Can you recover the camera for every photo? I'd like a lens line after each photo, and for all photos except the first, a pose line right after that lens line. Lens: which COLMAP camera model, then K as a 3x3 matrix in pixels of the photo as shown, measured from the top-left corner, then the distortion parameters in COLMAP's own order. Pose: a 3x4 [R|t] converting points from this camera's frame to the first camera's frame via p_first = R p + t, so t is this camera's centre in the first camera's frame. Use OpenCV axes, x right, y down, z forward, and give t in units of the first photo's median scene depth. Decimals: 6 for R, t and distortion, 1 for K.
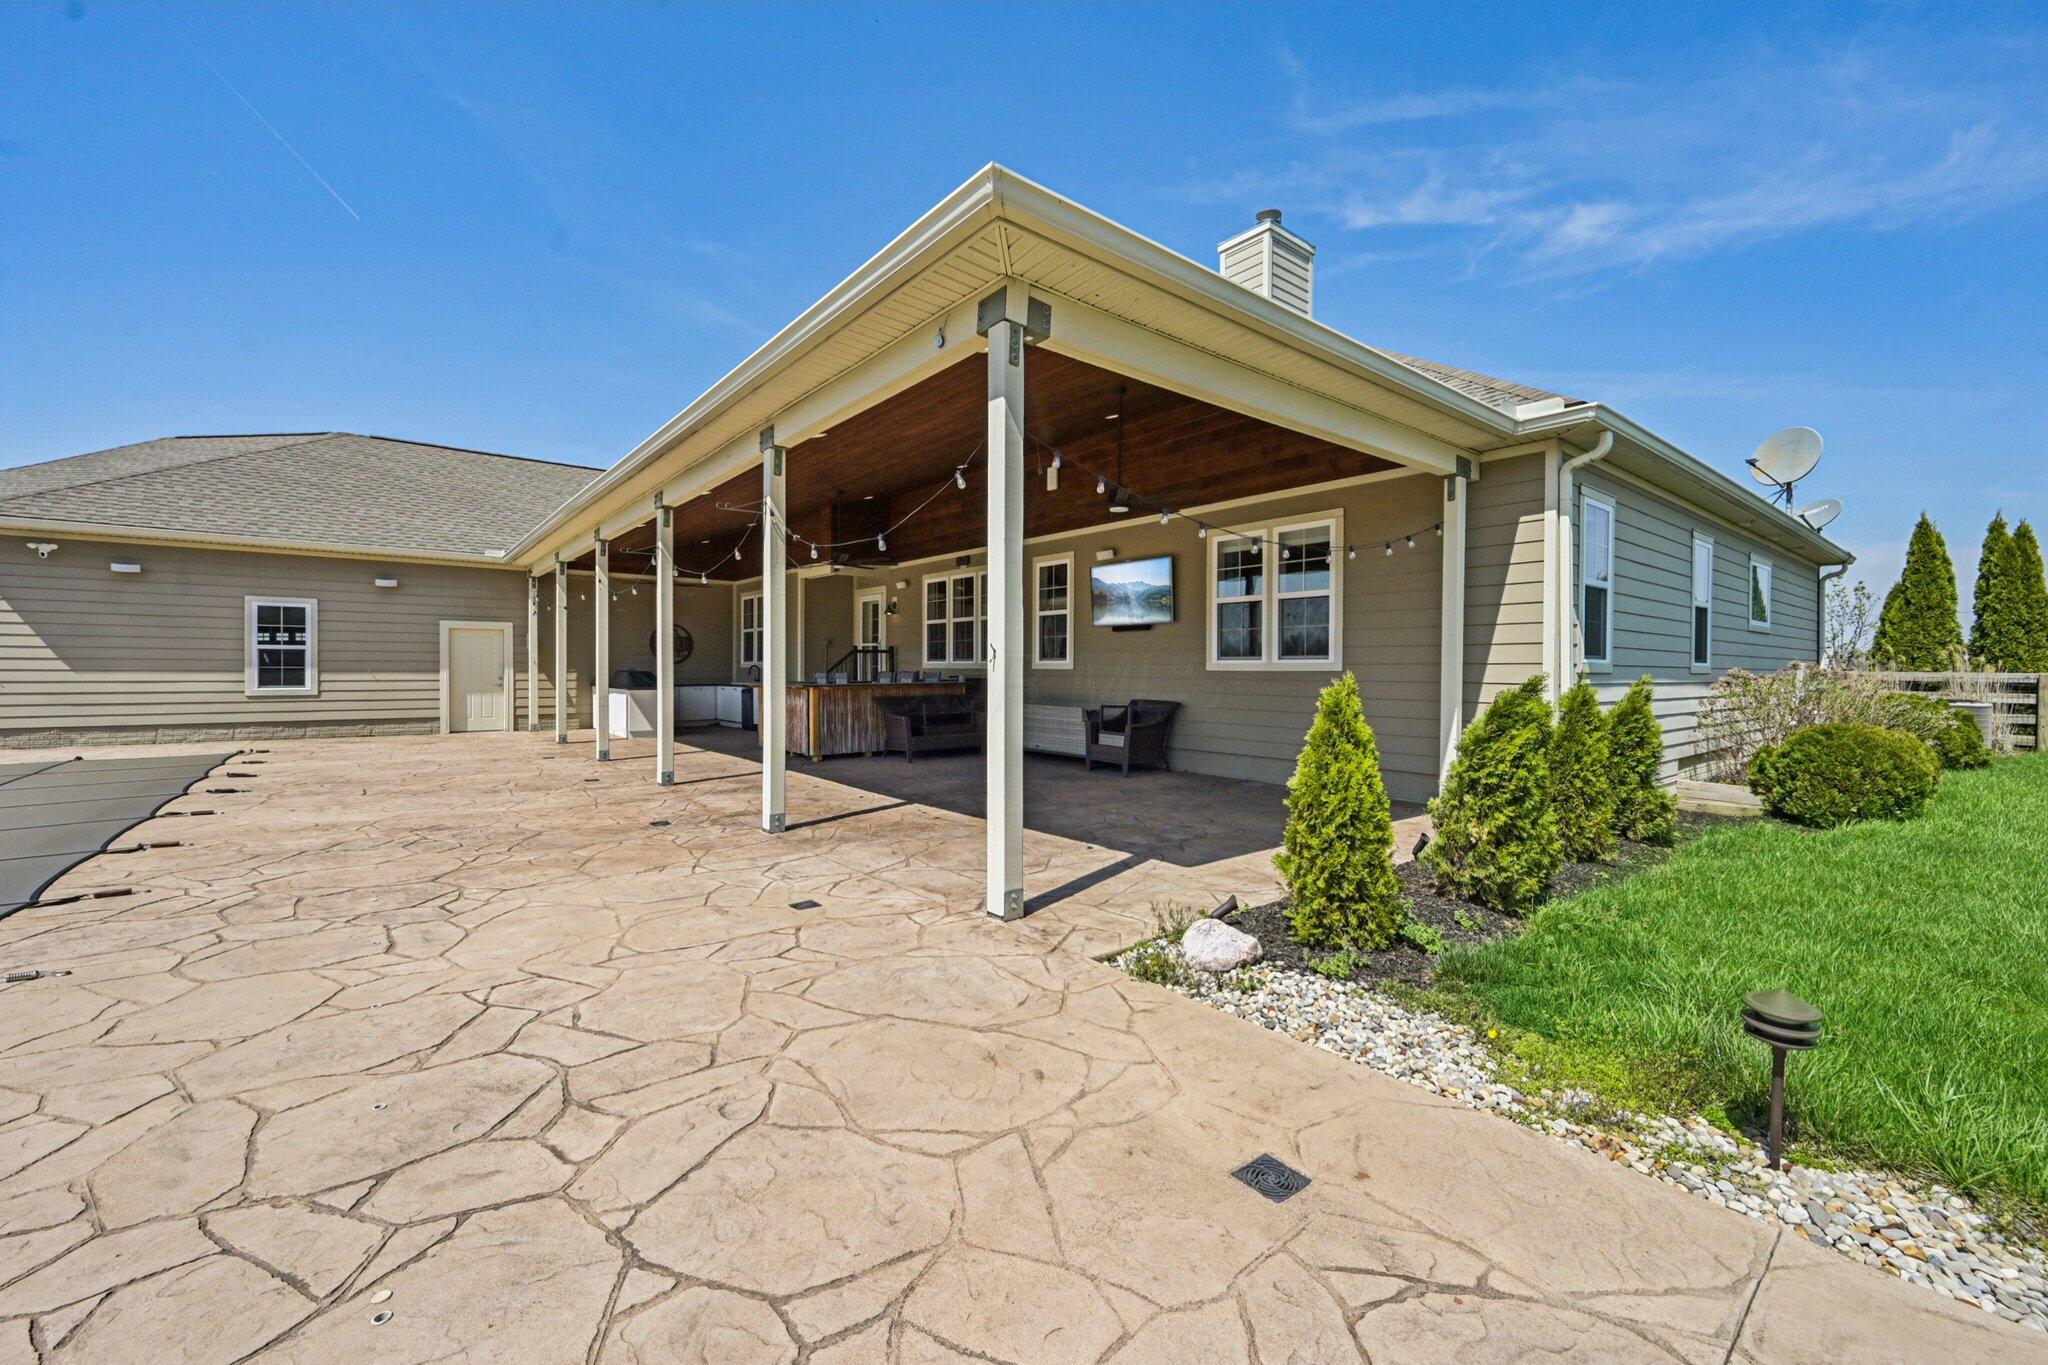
lens RADIAL K [[819.2, 0, 1028.8], [0, 819.2, 682.6], [0, 0, 1]] dist [-0.001323, 0.000521]
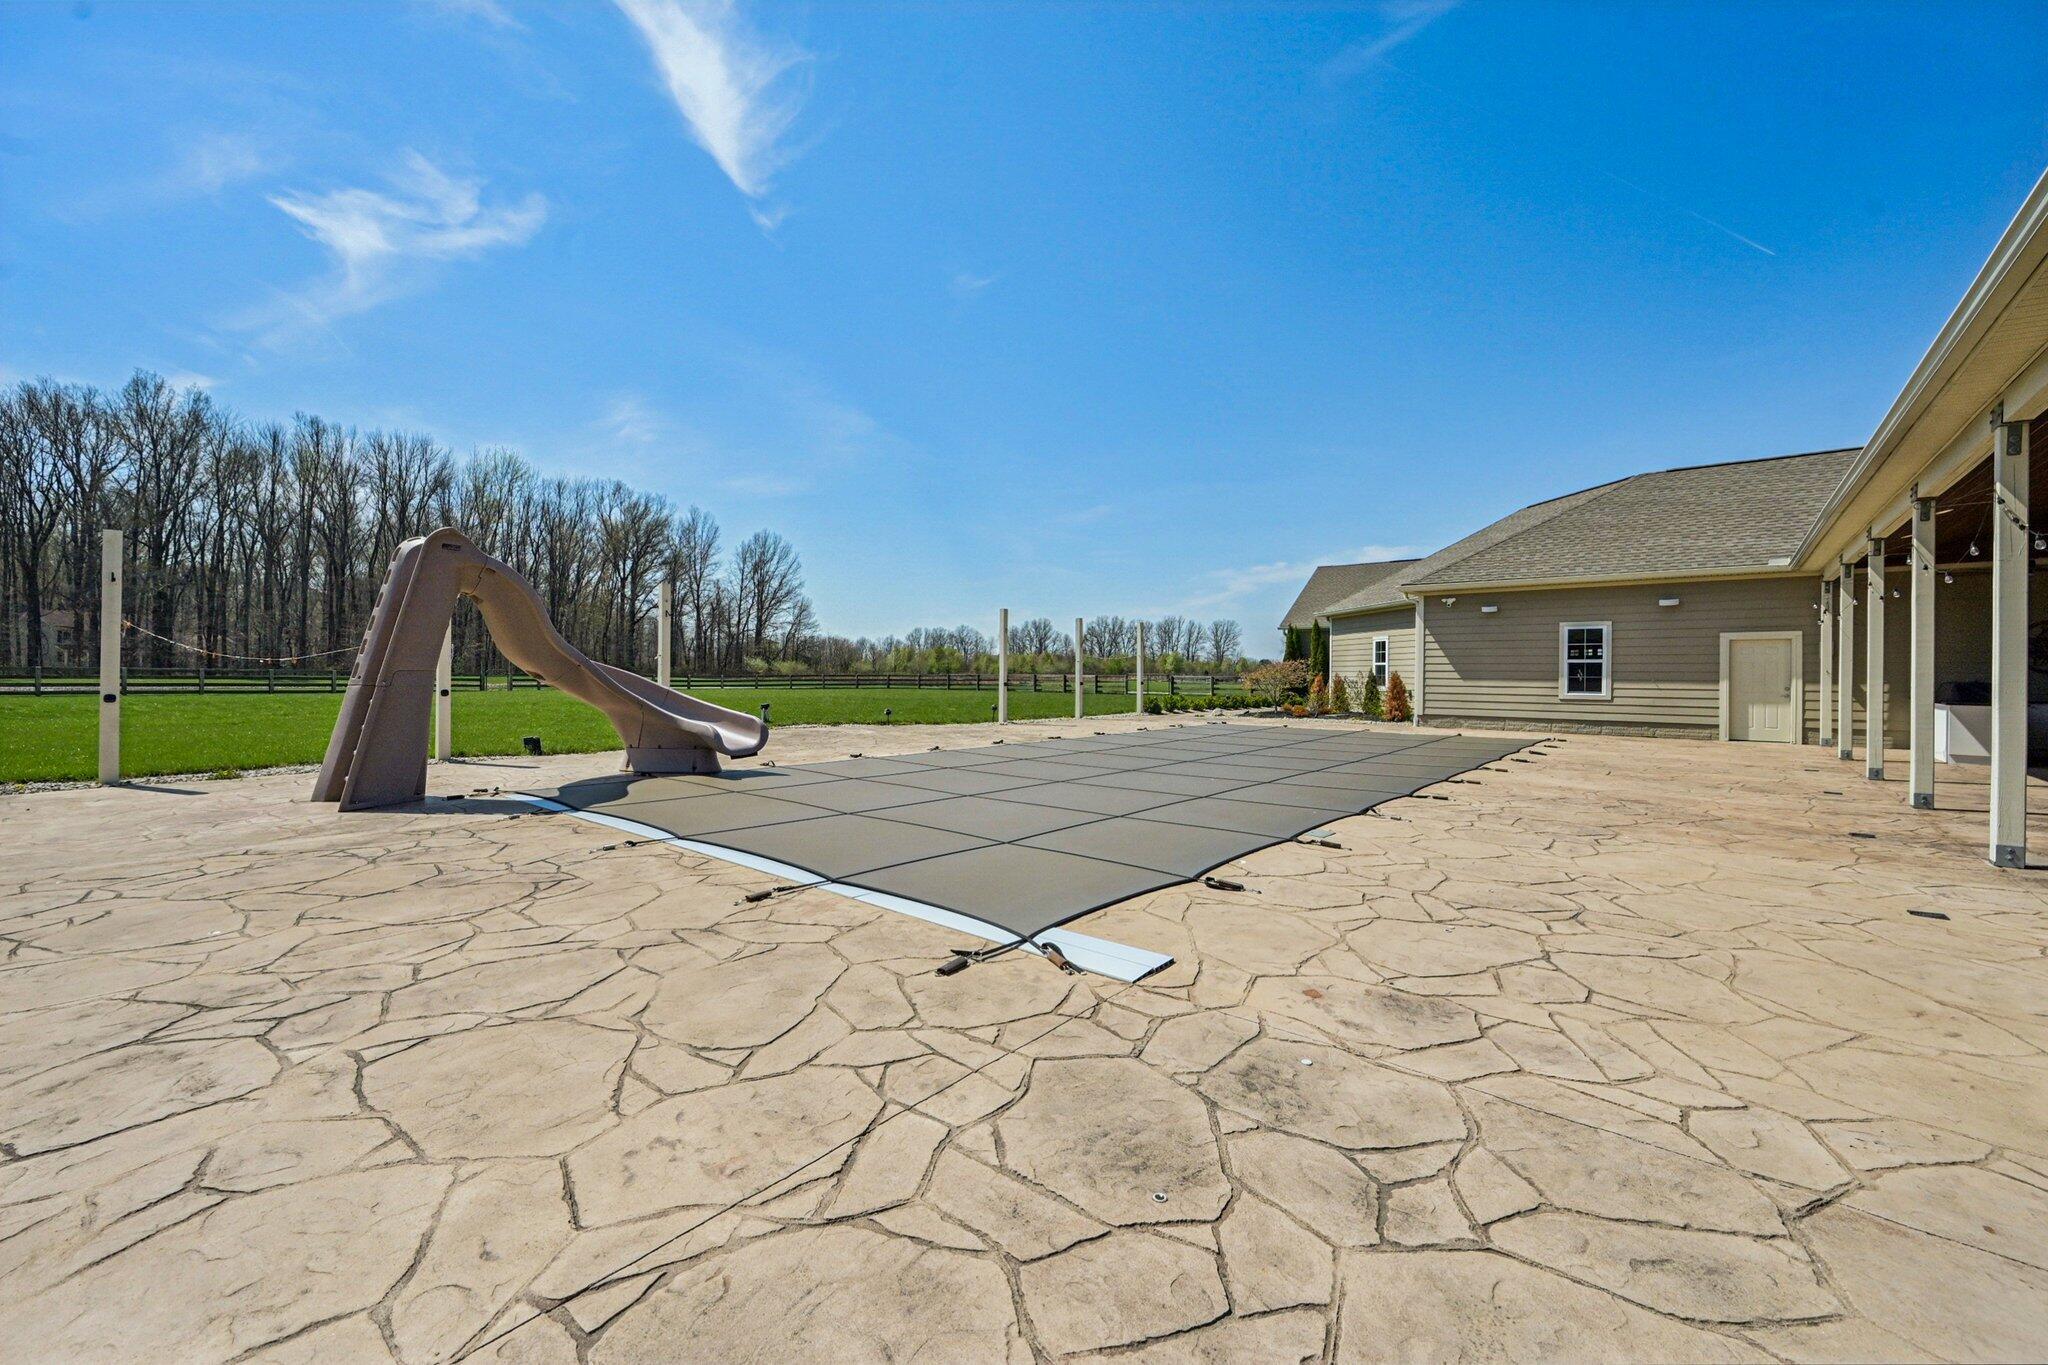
lens RADIAL K [[819.2, 0, 1014.6], [0, 819.2, 669.1], [0, 0, 1]] dist [-0.001323, 0.000521]
pose [[0.181983, -0.007949, -0.983270, 0.177238], [-0.021773, 0.999690, -0.012111, 0.003503], [0.983061, 0.023612, 0.181753, -0.096492]]
